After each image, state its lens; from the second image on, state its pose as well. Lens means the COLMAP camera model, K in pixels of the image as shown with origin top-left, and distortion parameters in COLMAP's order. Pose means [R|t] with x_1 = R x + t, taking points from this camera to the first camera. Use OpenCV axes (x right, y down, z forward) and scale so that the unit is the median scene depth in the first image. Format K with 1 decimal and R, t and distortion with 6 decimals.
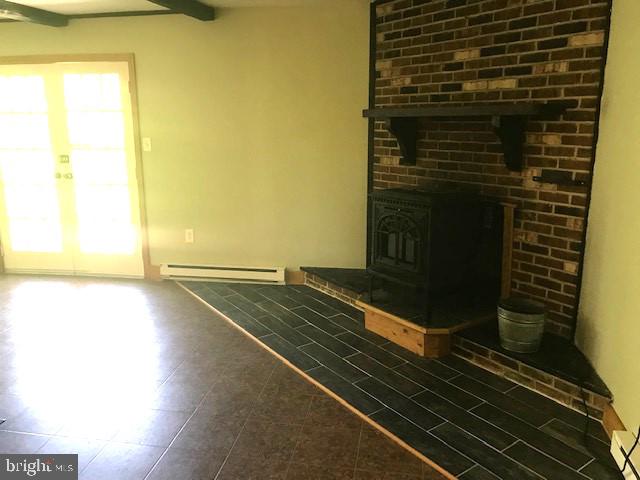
lens RADIAL K [[525.8, 0, 323.0], [0, 525.8, 237.6], [0, 0, 1]] dist [0.061843, -0.127243]
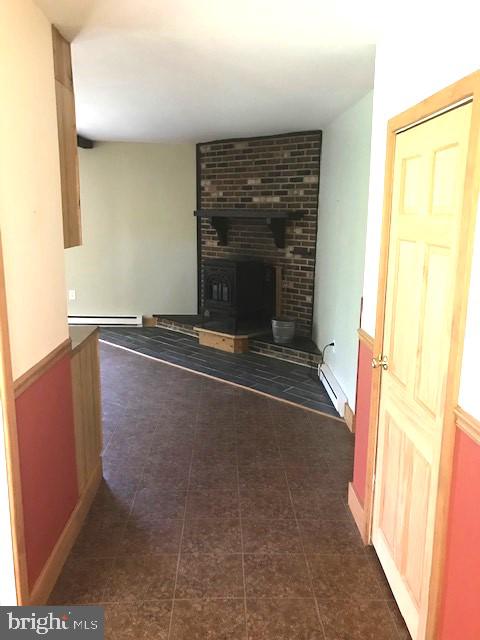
lens RADIAL K [[525.8, 0, 242.7], [0, 525.8, 332.8], [0, 0, 1]] dist [0.061843, -0.127243]
pose [[0.980860, -0.025364, 0.193058, -0.119688], [0.024355, 0.999675, 0.007599, 0.146286], [-0.193188, -0.002752, 0.981158, -0.739658]]
